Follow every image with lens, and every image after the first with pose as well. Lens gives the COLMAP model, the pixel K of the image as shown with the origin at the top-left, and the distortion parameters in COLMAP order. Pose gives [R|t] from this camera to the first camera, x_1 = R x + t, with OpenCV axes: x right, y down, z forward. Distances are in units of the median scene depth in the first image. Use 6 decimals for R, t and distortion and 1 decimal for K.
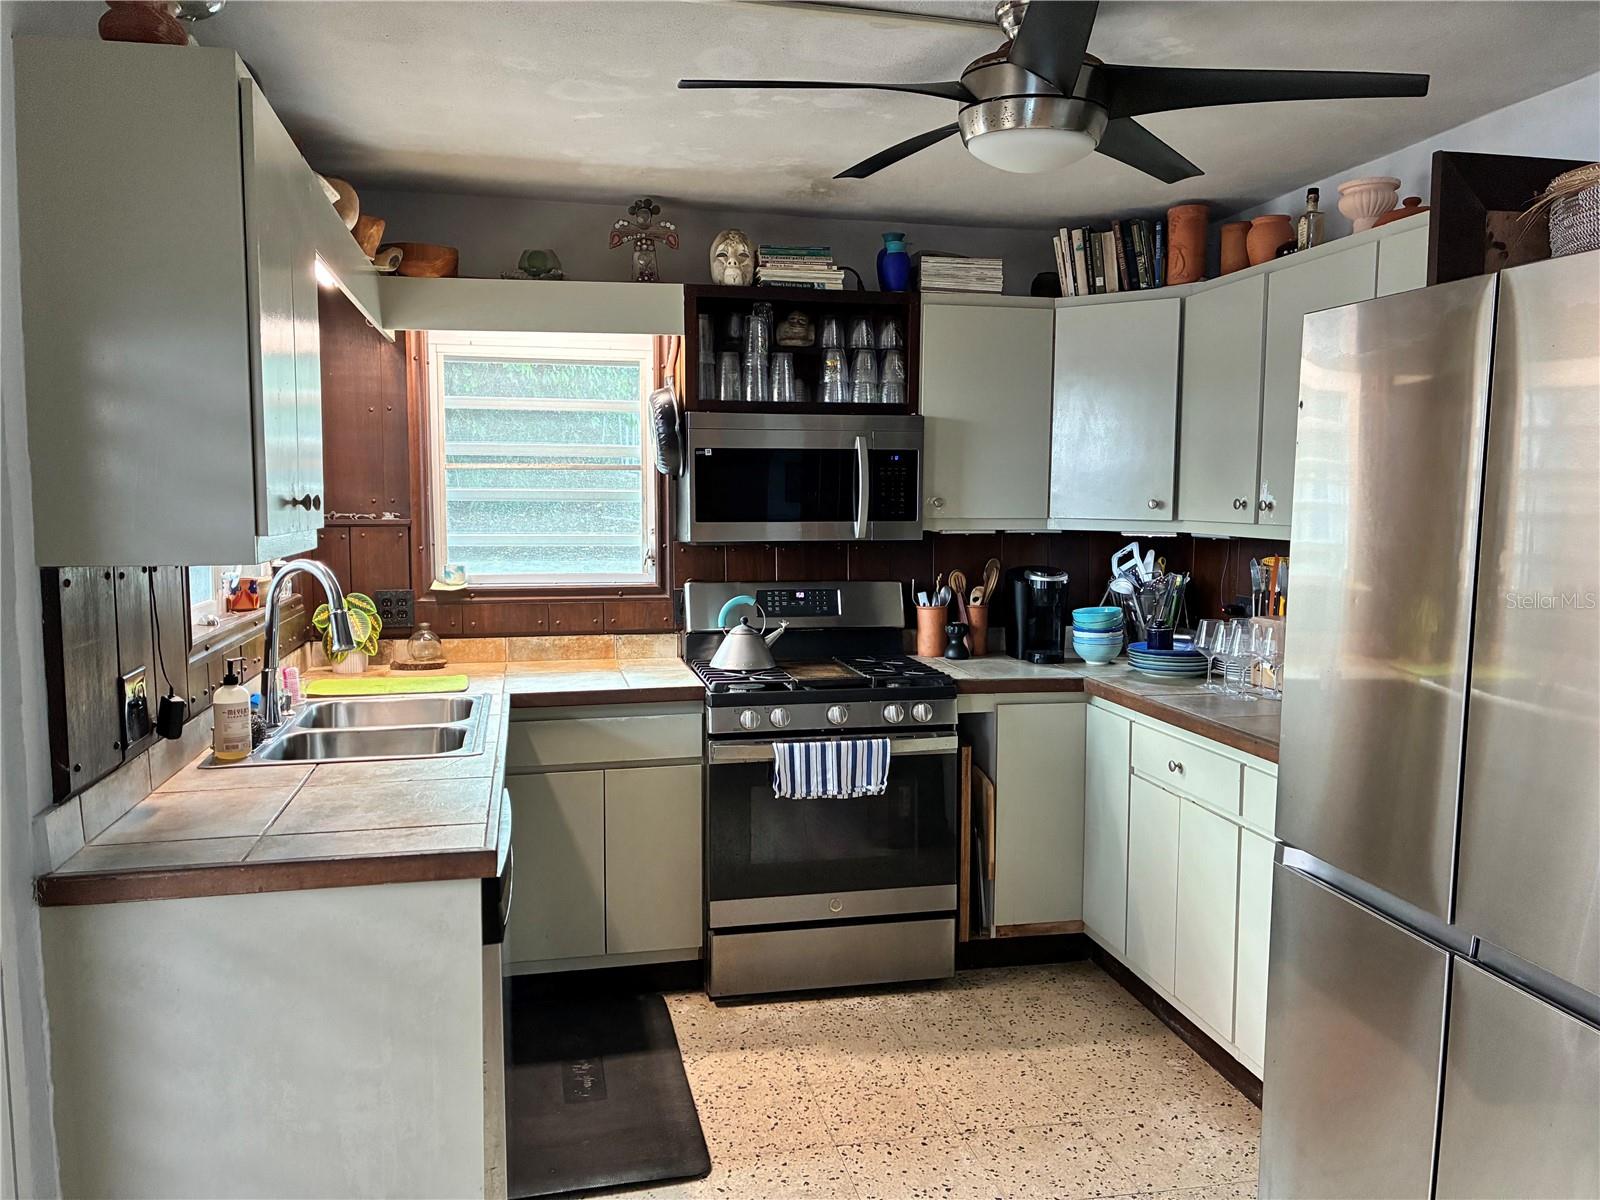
lens RADIAL K [[1201.8, 0, 801.7], [0, 1201.8, 607.7], [0, 0, 1]] dist [0.044302, -0.029768]
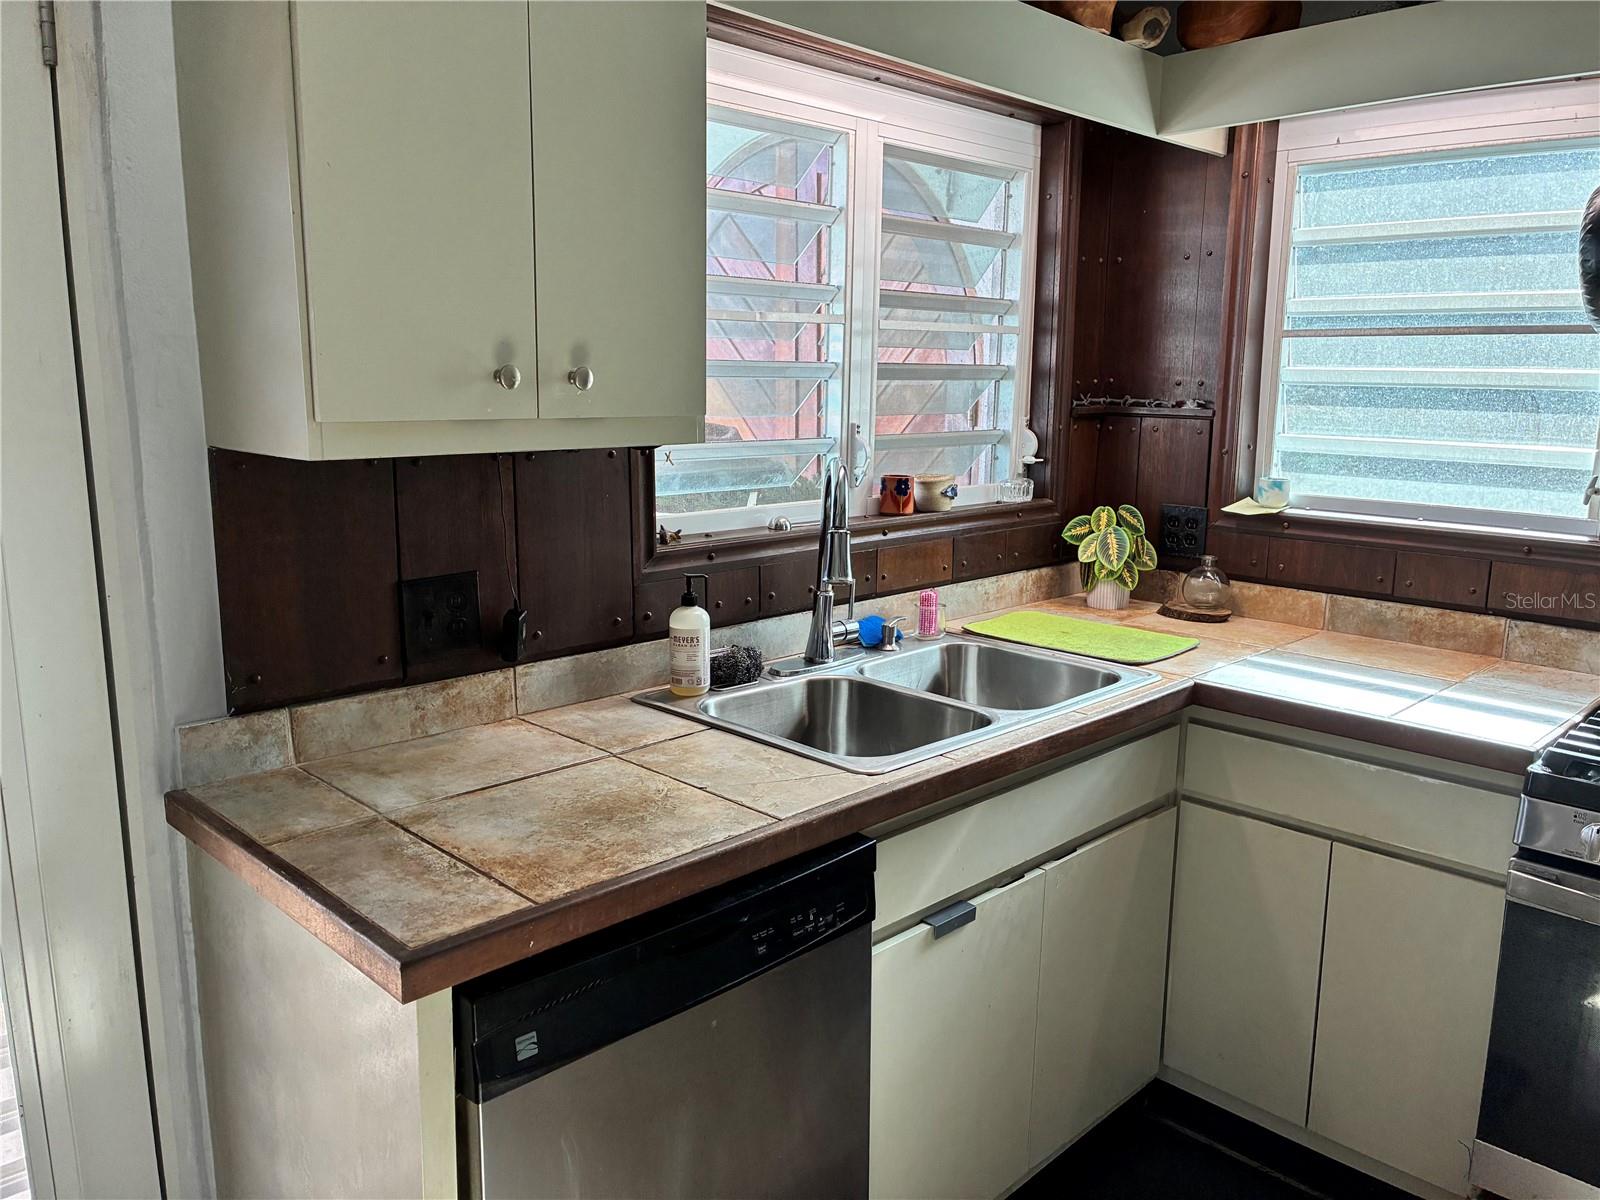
lens RADIAL K [[1201.8, 0, 802.6], [0, 1201.8, 606.7], [0, 0, 1]] dist [0.044302, -0.029768]
pose [[0.540844, 0.171156, -0.823525, 0.177818], [-0.093586, 0.985244, 0.143305, -0.044049], [0.835900, -0.000435, 0.548881, 0.470326]]
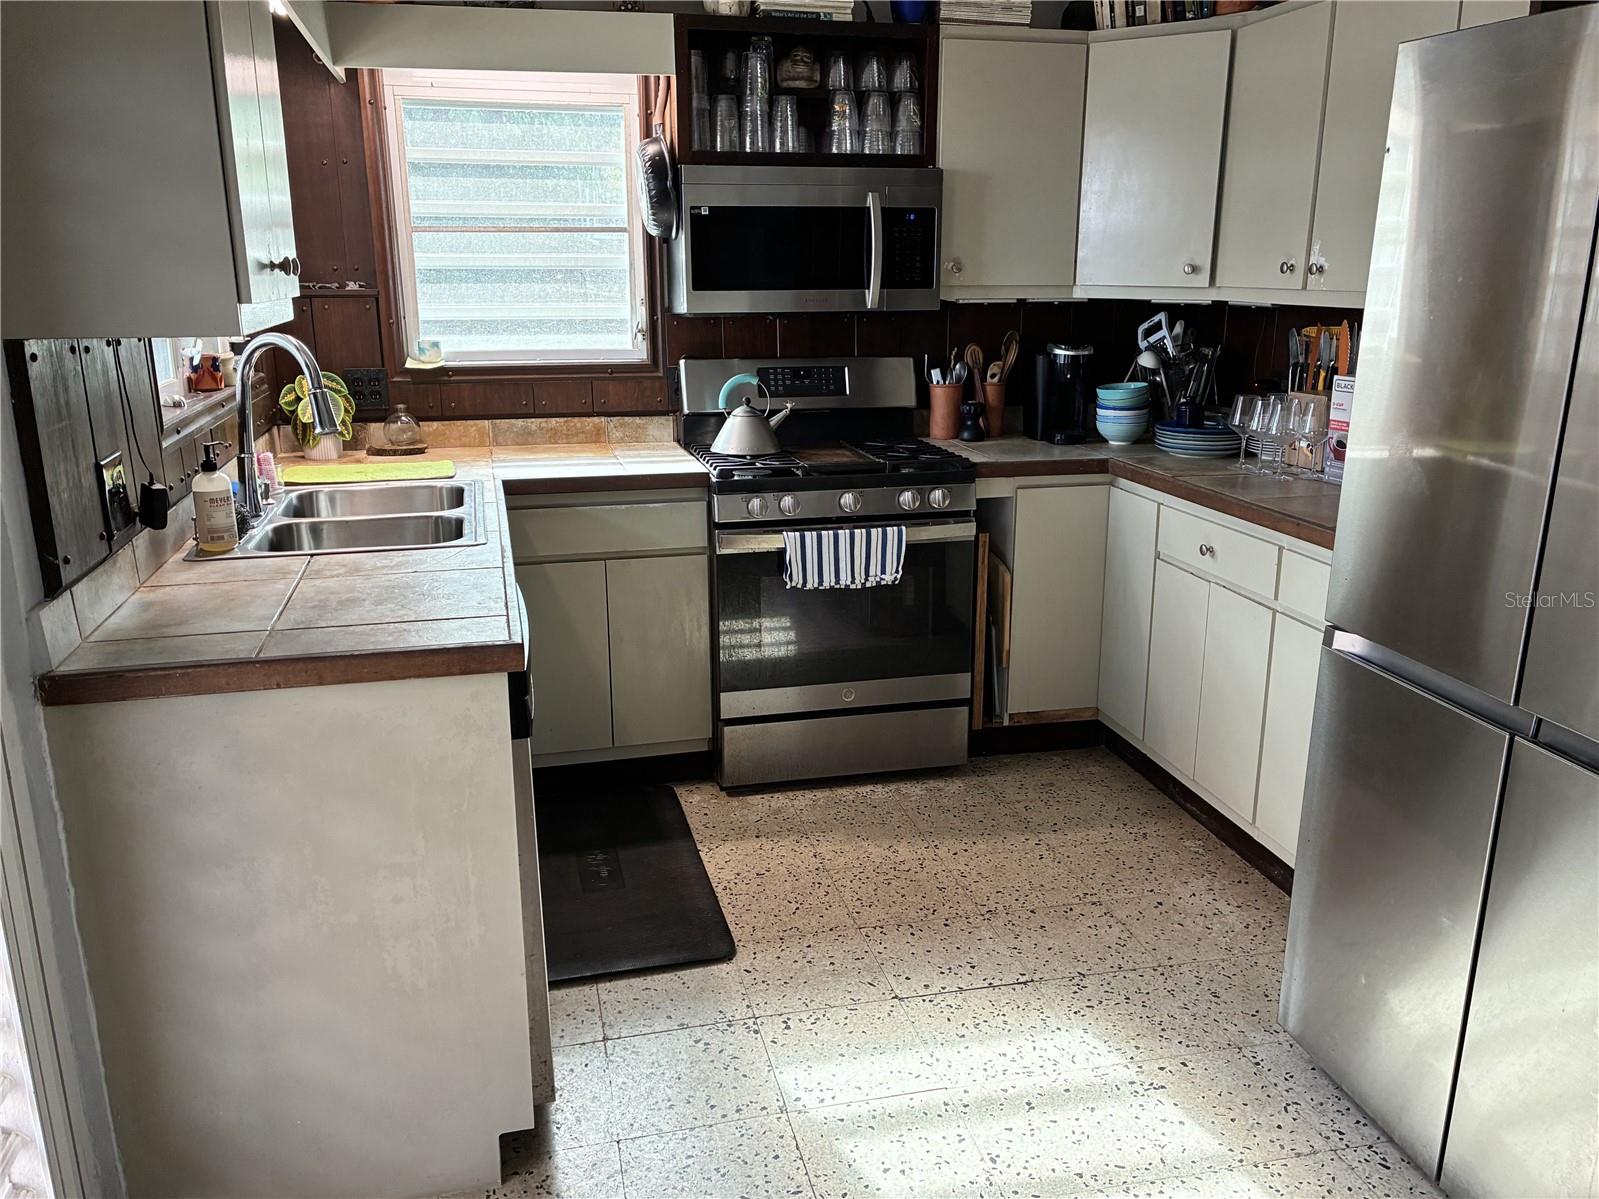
lens RADIAL K [[1260.2, 0, 811.4], [0, 1260.2, 605.2], [0, 0, 1]] dist [0.038635, -0.024173]
pose [[0.999612, -0.010251, 0.025905, -0.028326], [0.005727, 0.985594, 0.169032, 0.002385], [-0.027265, -0.168818, 0.985270, 0.010505]]
